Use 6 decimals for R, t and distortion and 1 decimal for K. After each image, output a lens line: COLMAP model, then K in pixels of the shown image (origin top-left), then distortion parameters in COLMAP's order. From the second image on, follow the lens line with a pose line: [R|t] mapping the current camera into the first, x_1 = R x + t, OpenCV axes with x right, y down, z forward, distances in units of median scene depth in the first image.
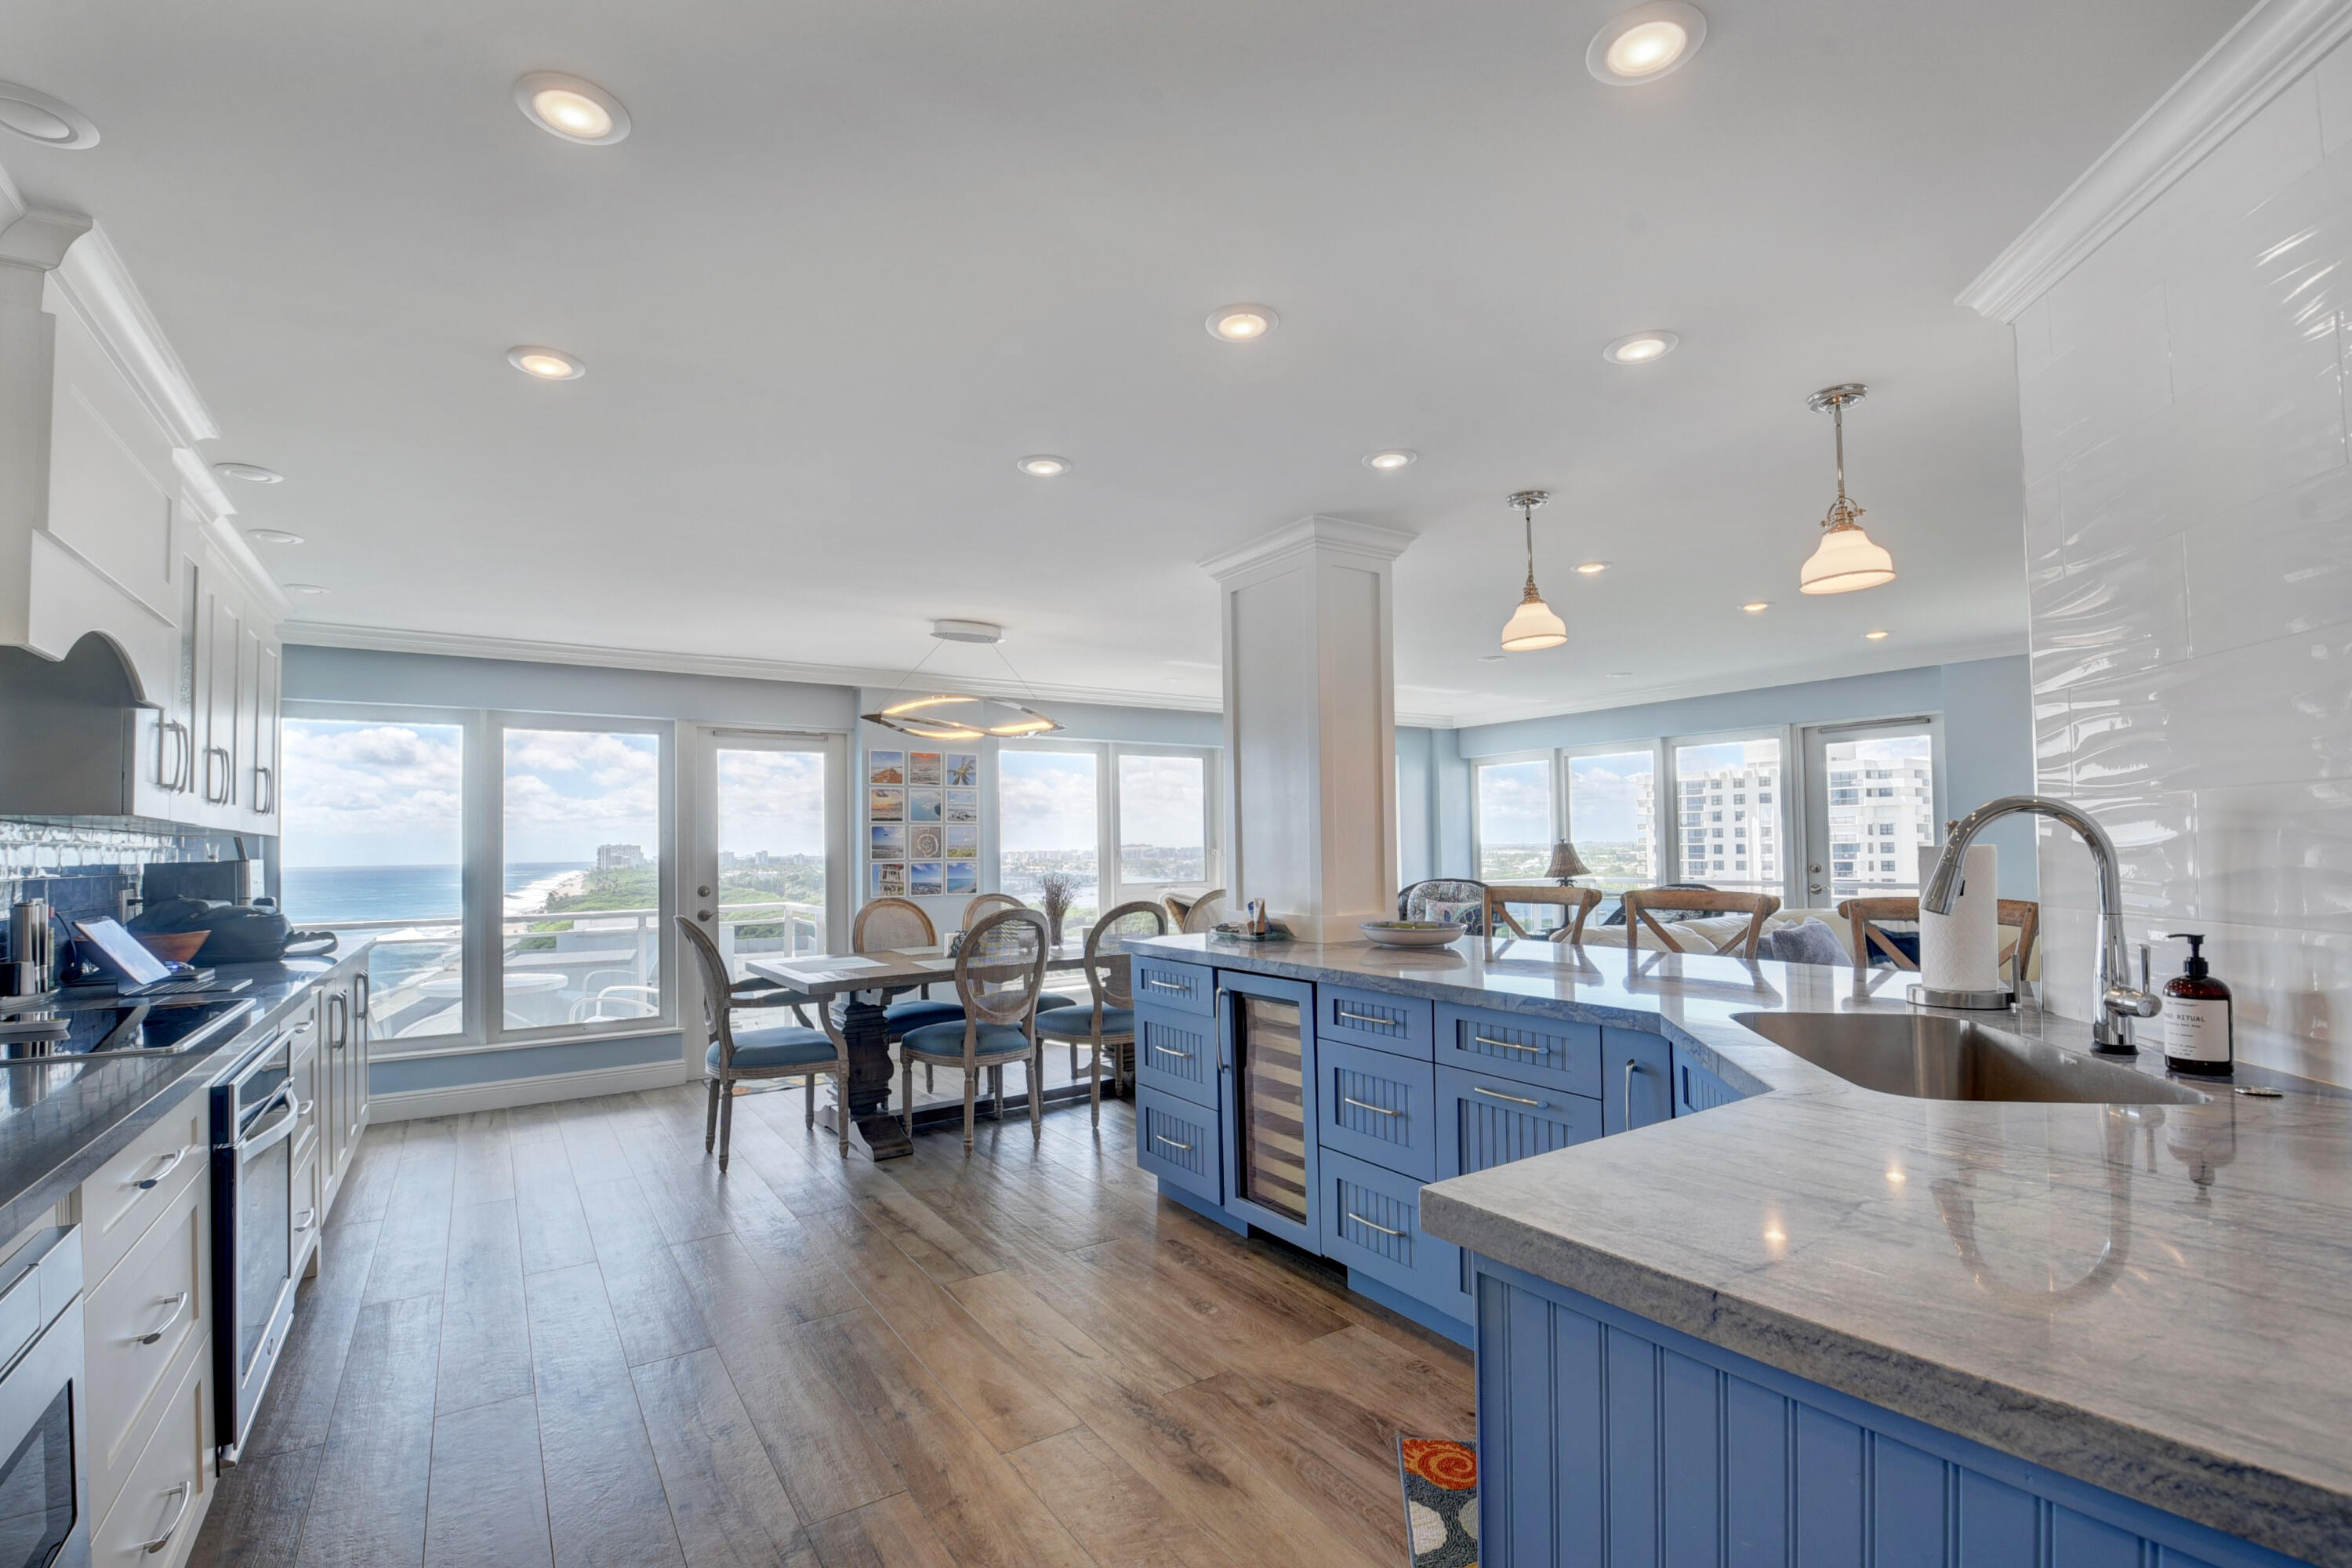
lens RADIAL K [[1034.2, 0, 1187.5], [0, 1034.2, 820.2], [0, 0, 1]] dist [-0.000117, -0.013615]
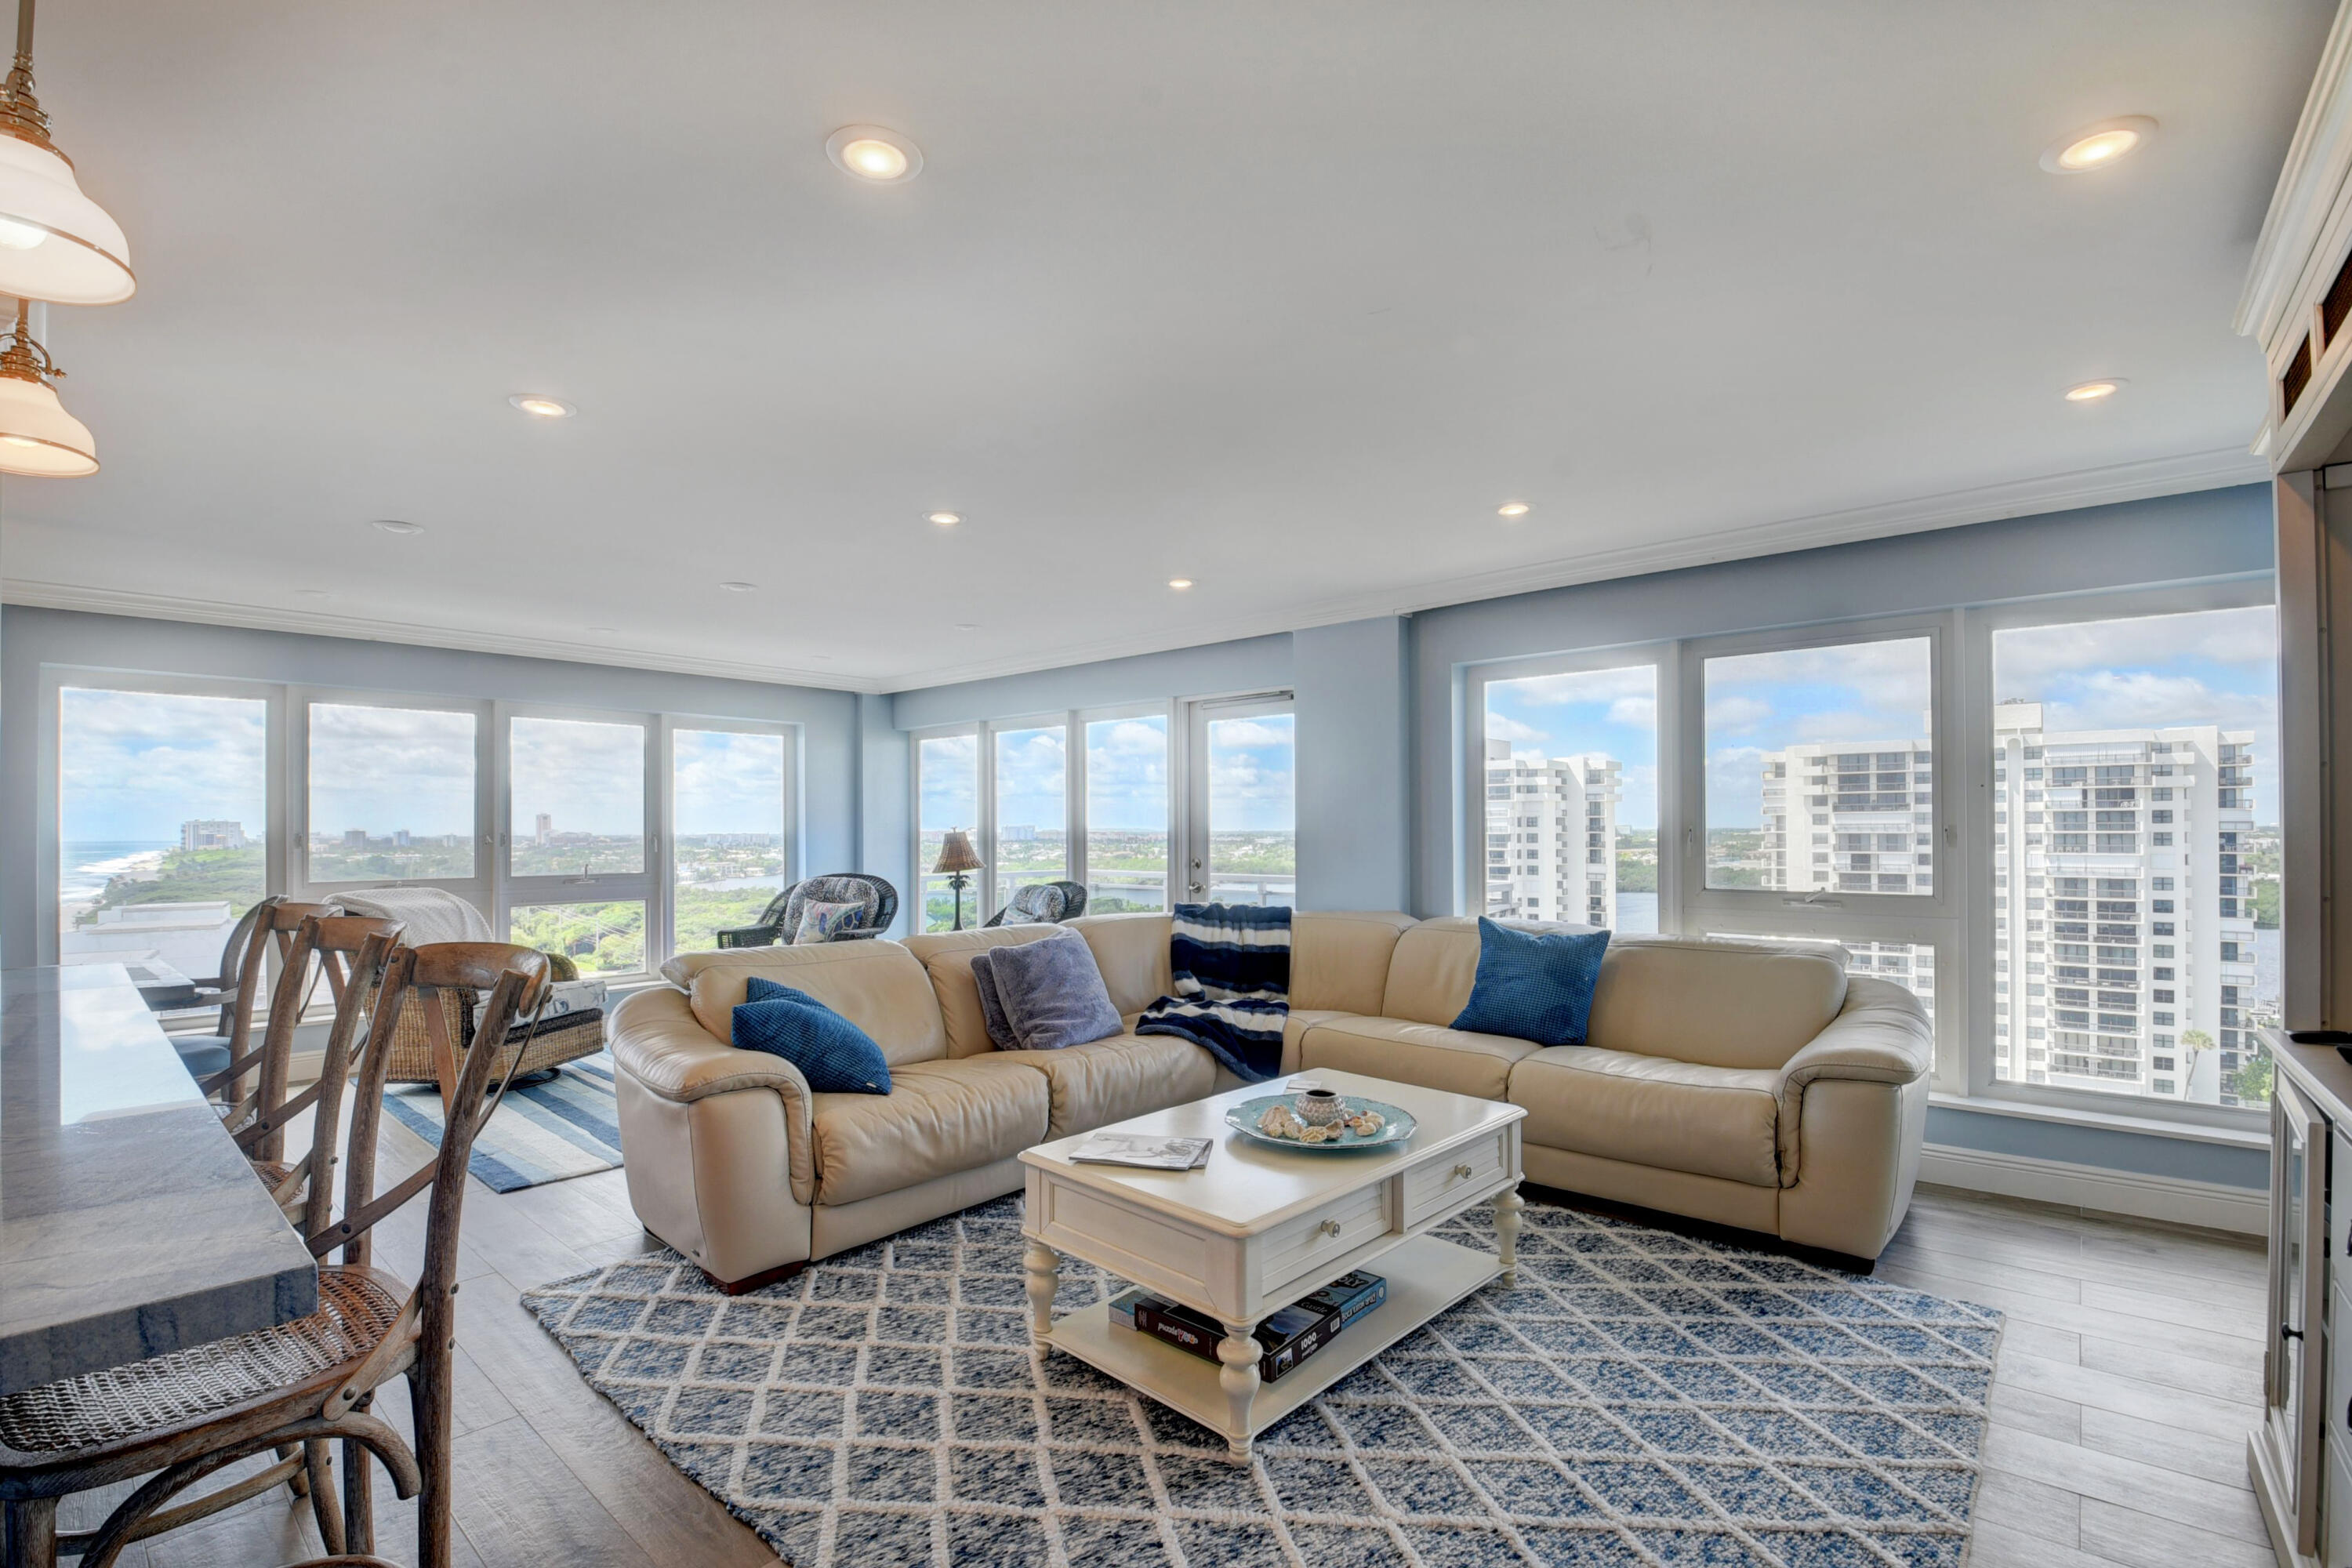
lens RADIAL K [[1034.2, 0, 1180.5], [0, 1034.2, 817.5], [0, 0, 1]] dist [-0.000117, -0.013615]
pose [[0.966971, 0.013833, 0.254513, 0.557583], [-0.016712, 0.999818, 0.009154, -0.000013], [-0.254340, -0.013105, 0.967026, 0.246425]]
